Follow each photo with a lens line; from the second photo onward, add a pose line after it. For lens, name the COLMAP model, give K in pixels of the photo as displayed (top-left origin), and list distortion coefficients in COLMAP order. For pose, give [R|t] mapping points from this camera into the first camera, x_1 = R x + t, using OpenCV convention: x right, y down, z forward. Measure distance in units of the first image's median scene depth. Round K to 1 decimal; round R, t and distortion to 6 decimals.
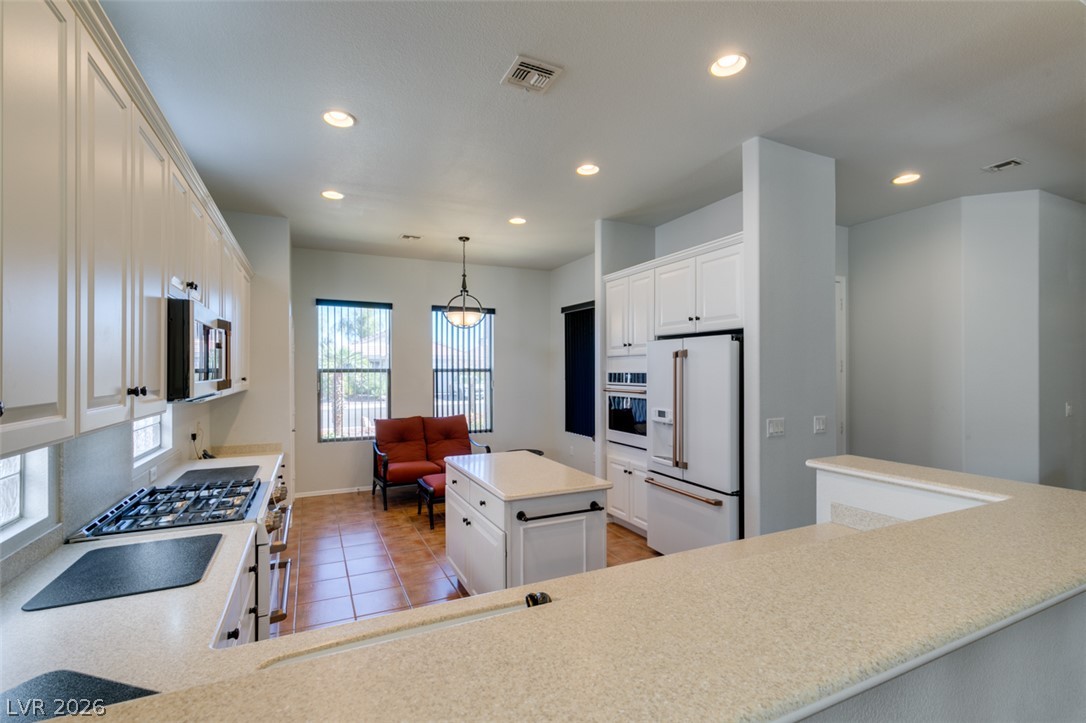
lens RADIAL K [[486.7, 0, 542.5], [0, 486.7, 366.4], [0, 0, 1]] dist [-0.003182, -0.001149]
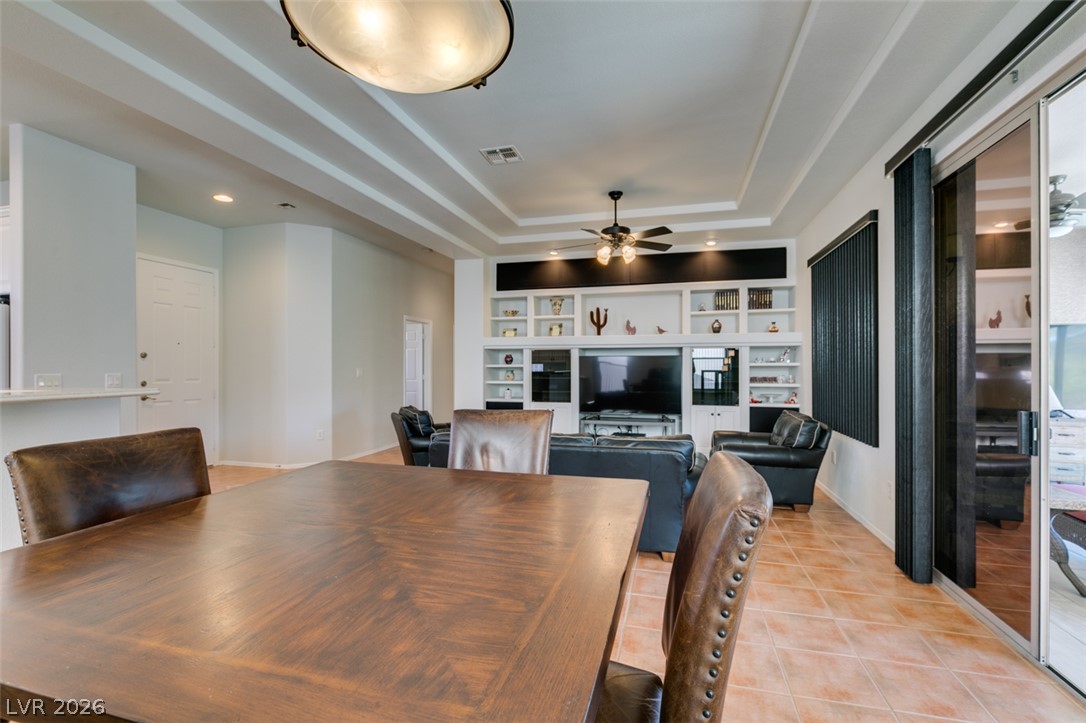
lens RADIAL K [[486.7, 0, 540.7], [0, 486.7, 364.7], [0, 0, 1]] dist [-0.003182, -0.001149]
pose [[0.659620, 0.004976, 0.751583, 0.215483], [-0.005425, 0.999984, -0.001859, 0.044882], [-0.751580, -0.002851, 0.659636, -0.355775]]
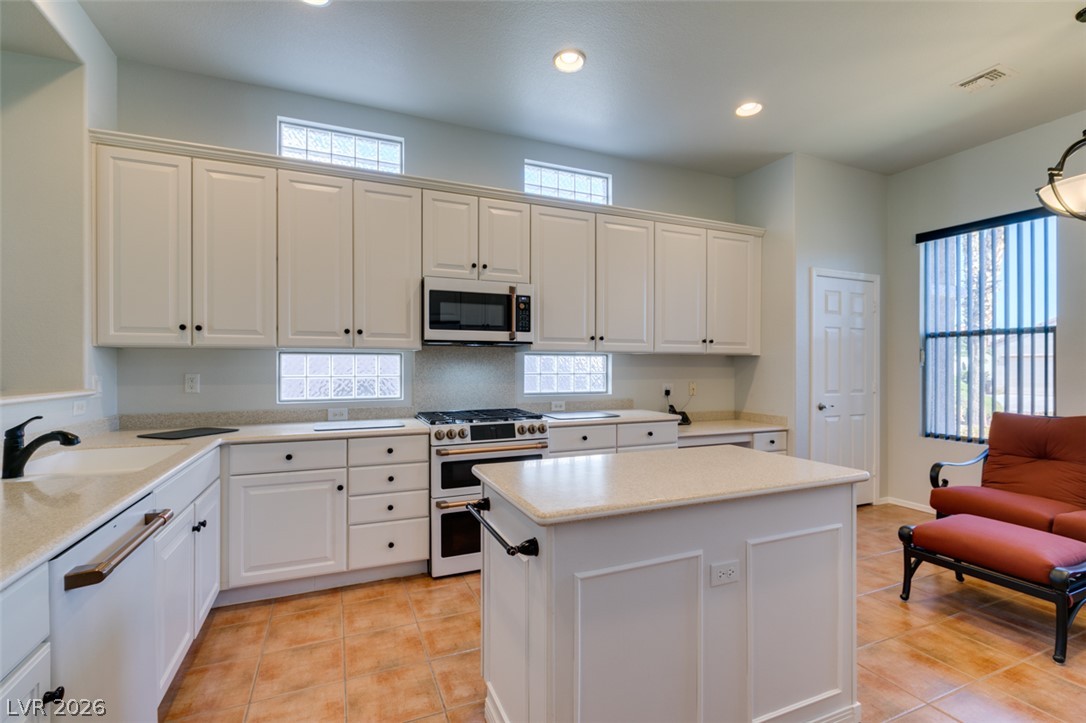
lens RADIAL K [[486.7, 0, 539.5], [0, 486.7, 366.7], [0, 0, 1]] dist [-0.003182, -0.001149]
pose [[-0.048633, 0.006987, -0.998792, 0.271516], [0.005686, 0.999961, 0.006718, 0.046642], [0.998801, -0.005352, -0.048671, 0.474256]]
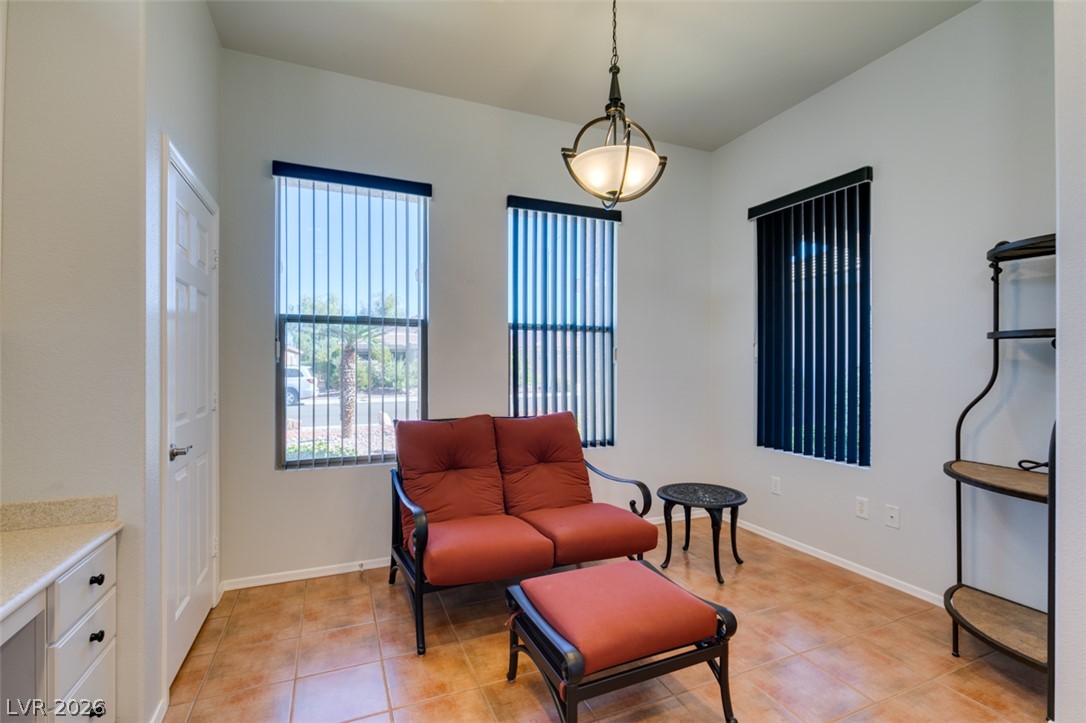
lens RADIAL K [[486.7, 0, 538.8], [0, 486.7, 366.9], [0, 0, 1]] dist [-0.003182, -0.001149]
pose [[0.998875, 0.005732, -0.047074, -0.184534], [-0.005280, 0.999939, 0.009716, 0.050965], [0.047127, -0.009456, 0.998844, 0.538054]]
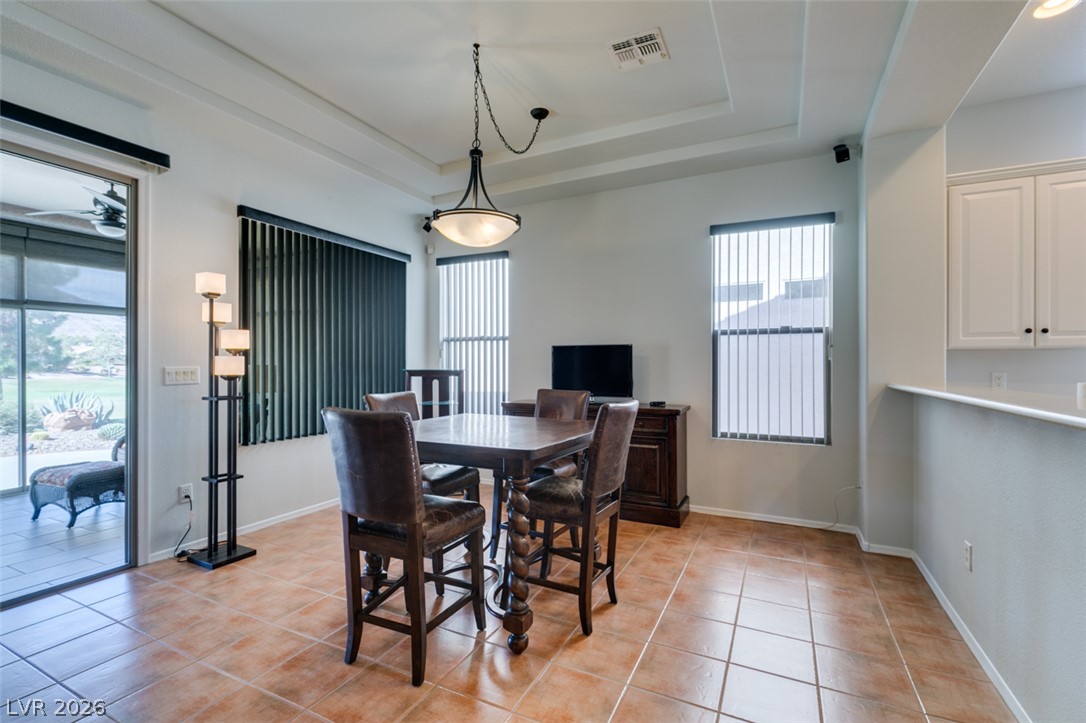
lens RADIAL K [[486.7, 0, 538.4], [0, 486.7, 364.2], [0, 0, 1]] dist [-0.003182, -0.001149]
pose [[-0.791371, -0.001373, -0.611335, 0.537369], [0.003312, 0.999973, -0.006534, 0.047376], [0.611328, -0.007195, -0.791345, 0.213977]]
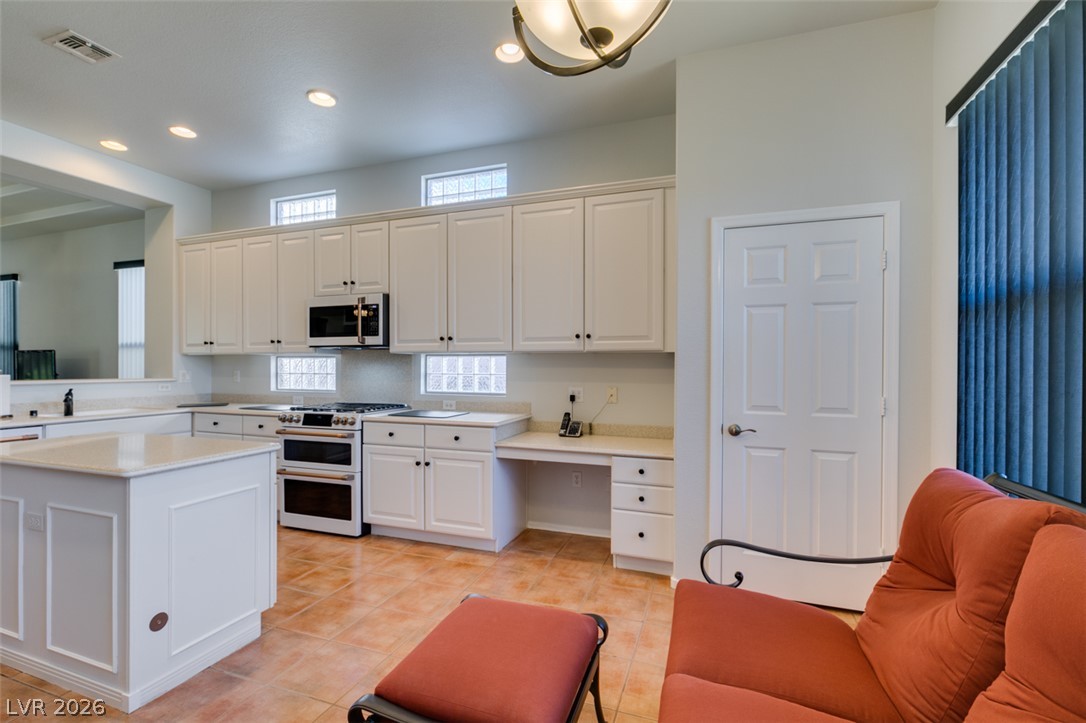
lens RADIAL K [[486.7, 0, 540.4], [0, 486.7, 368.0], [0, 0, 1]] dist [-0.003182, -0.001149]
pose [[-0.715401, 0.005207, -0.698694, 0.001753], [0.004751, 0.999985, 0.002588, 0.051222], [0.698698, -0.001468, -0.715416, 1.032272]]
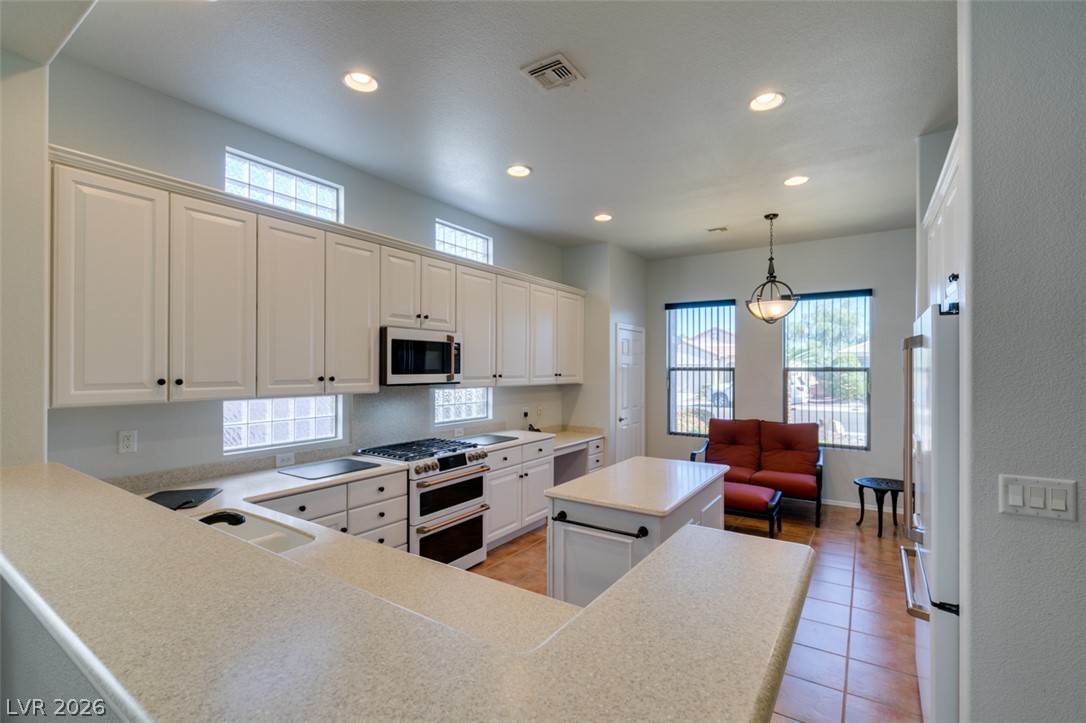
lens RADIAL K [[486.7, 0, 540.5], [0, 486.7, 367.4], [0, 0, 1]] dist [-0.003182, -0.001149]
pose [[0.503877, 0.003000, -0.863770, 0.340879], [0.002336, 0.999986, 0.004836, -0.001025], [0.863773, -0.004455, 0.503862, 0.196729]]
